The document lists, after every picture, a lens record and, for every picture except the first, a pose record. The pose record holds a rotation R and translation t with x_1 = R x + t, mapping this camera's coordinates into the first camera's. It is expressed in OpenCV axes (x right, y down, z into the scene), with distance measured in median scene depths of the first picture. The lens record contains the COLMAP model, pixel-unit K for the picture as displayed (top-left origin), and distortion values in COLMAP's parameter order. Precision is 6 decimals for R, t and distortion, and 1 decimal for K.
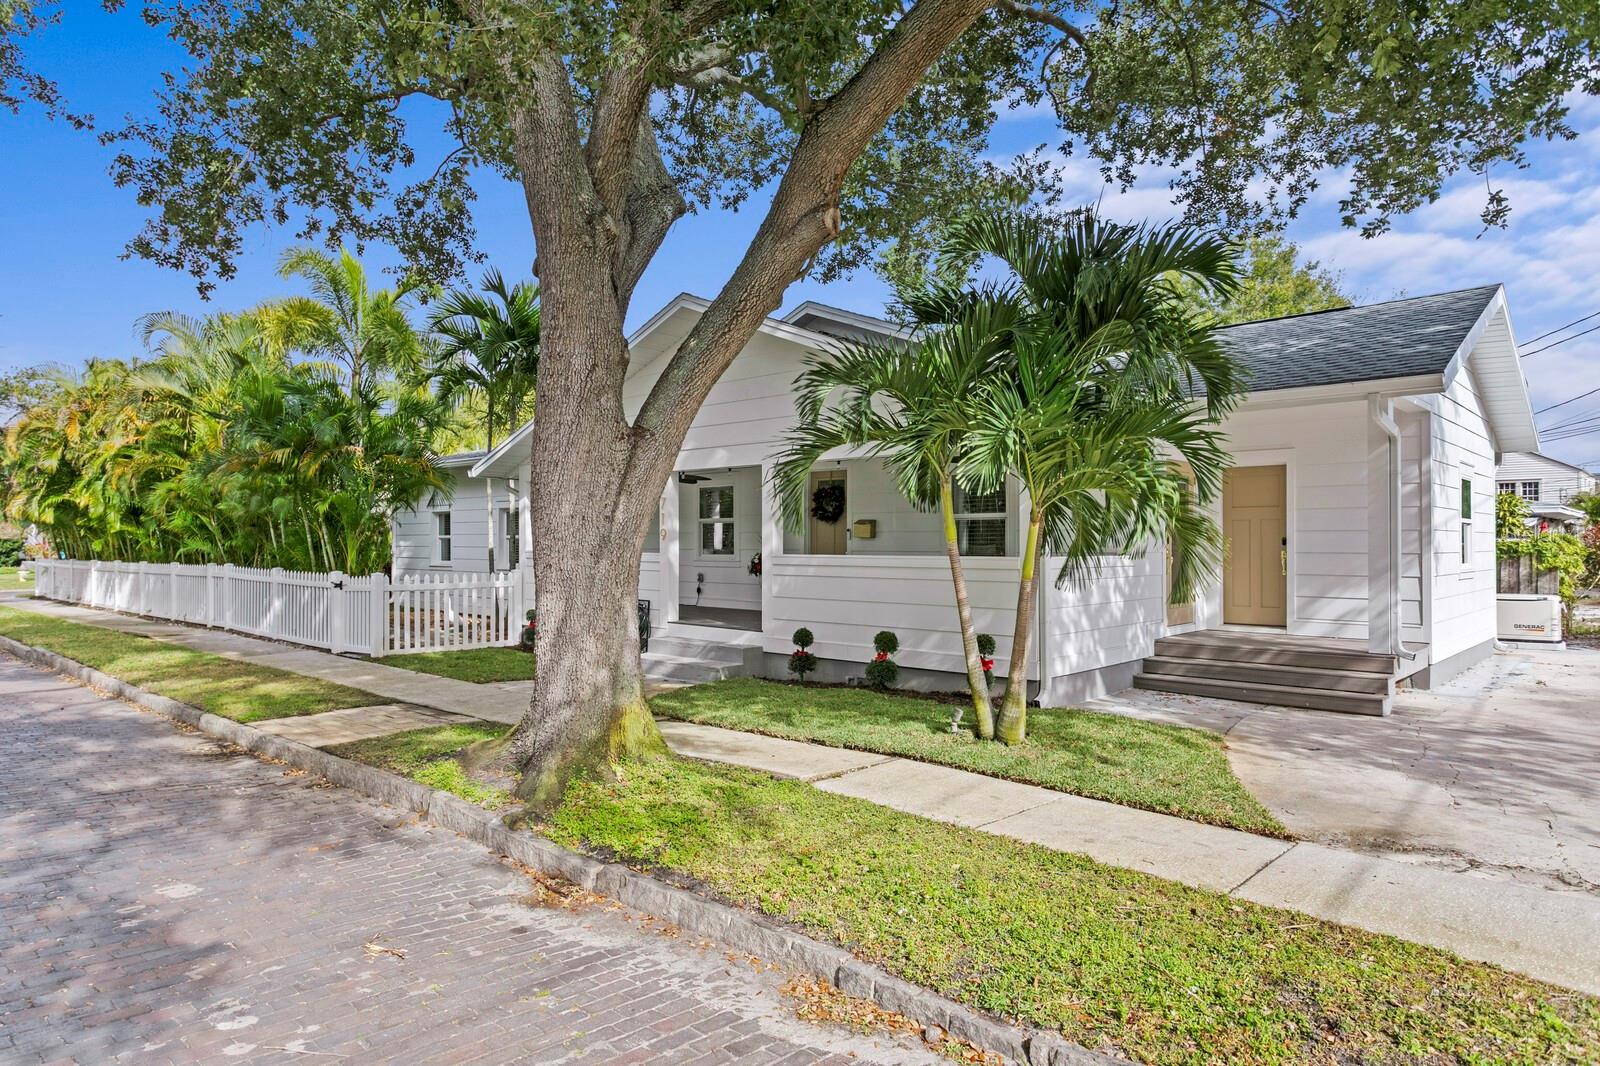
lens RADIAL K [[955.9, 0, 800.0], [0, 955.9, 533.0], [0, 0, 1]] dist [-0.000318, -0.002185]
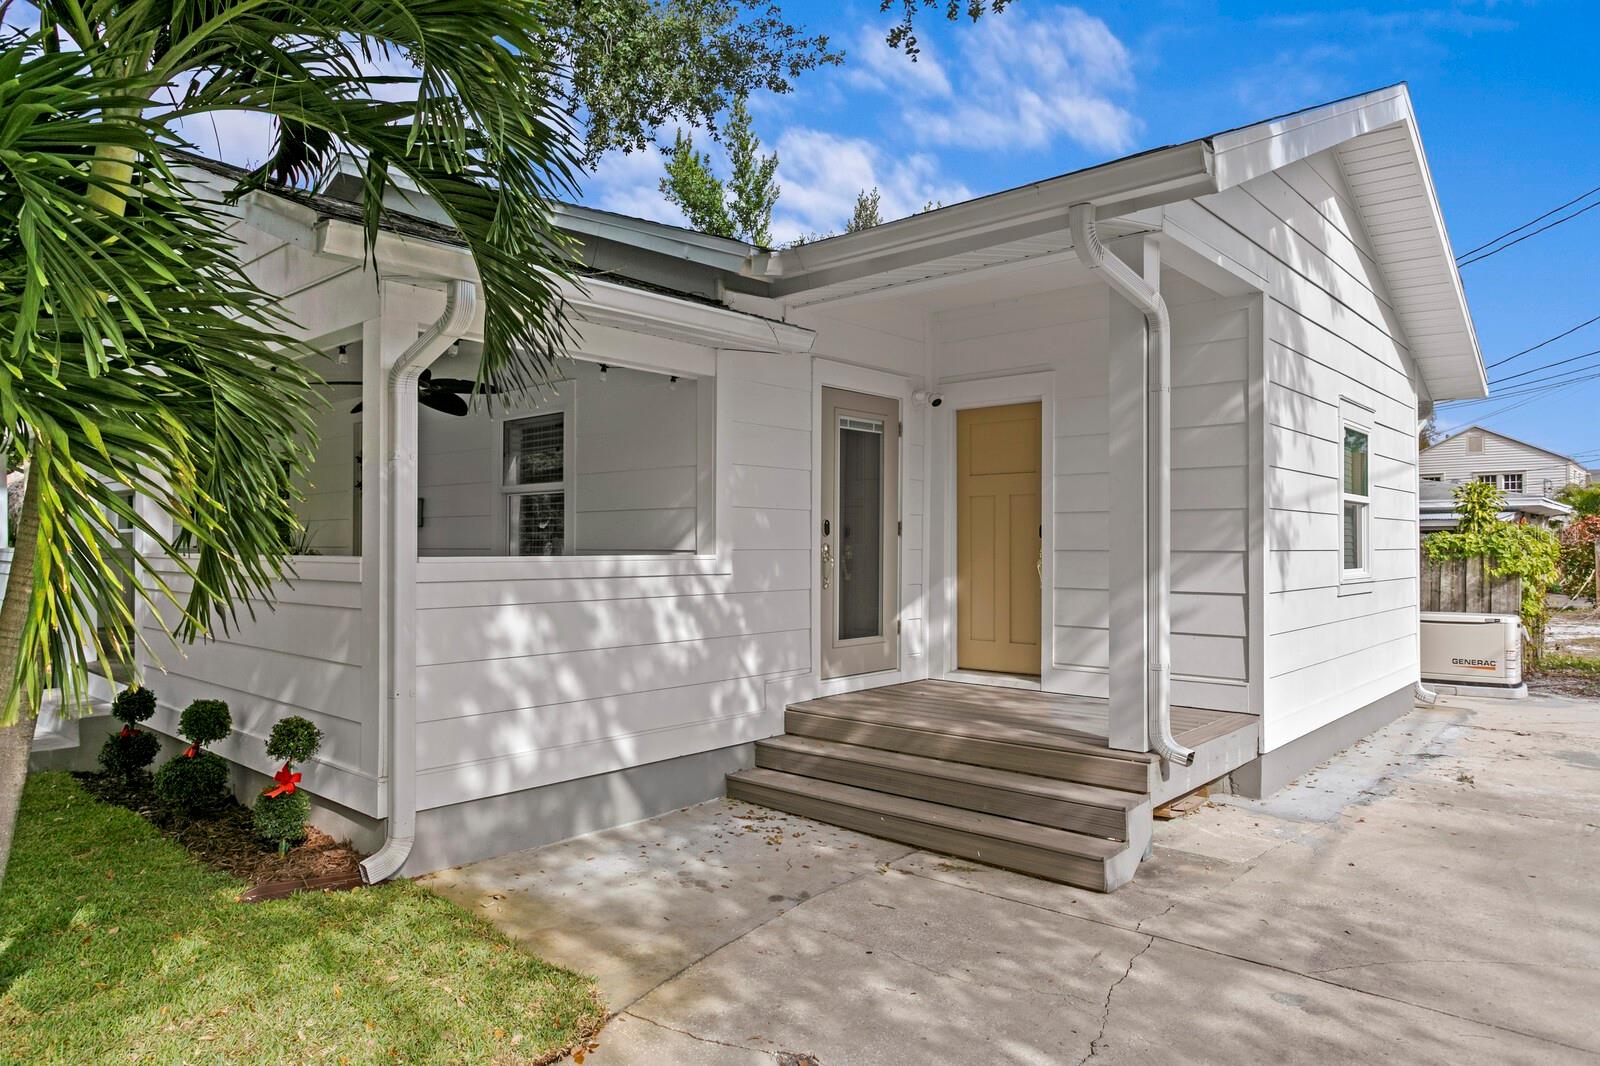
lens RADIAL K [[1031.7, 0, 800.0], [0, 1031.7, 533.0], [0, 0, 1]] dist [0.003776, 0.003432]
pose [[0.999096, 0.002644, 0.042426, 0.248536], [-0.002646, 0.999996, -0.000026, 0.008239], [-0.042426, -0.000086, 0.999100, 0.281753]]
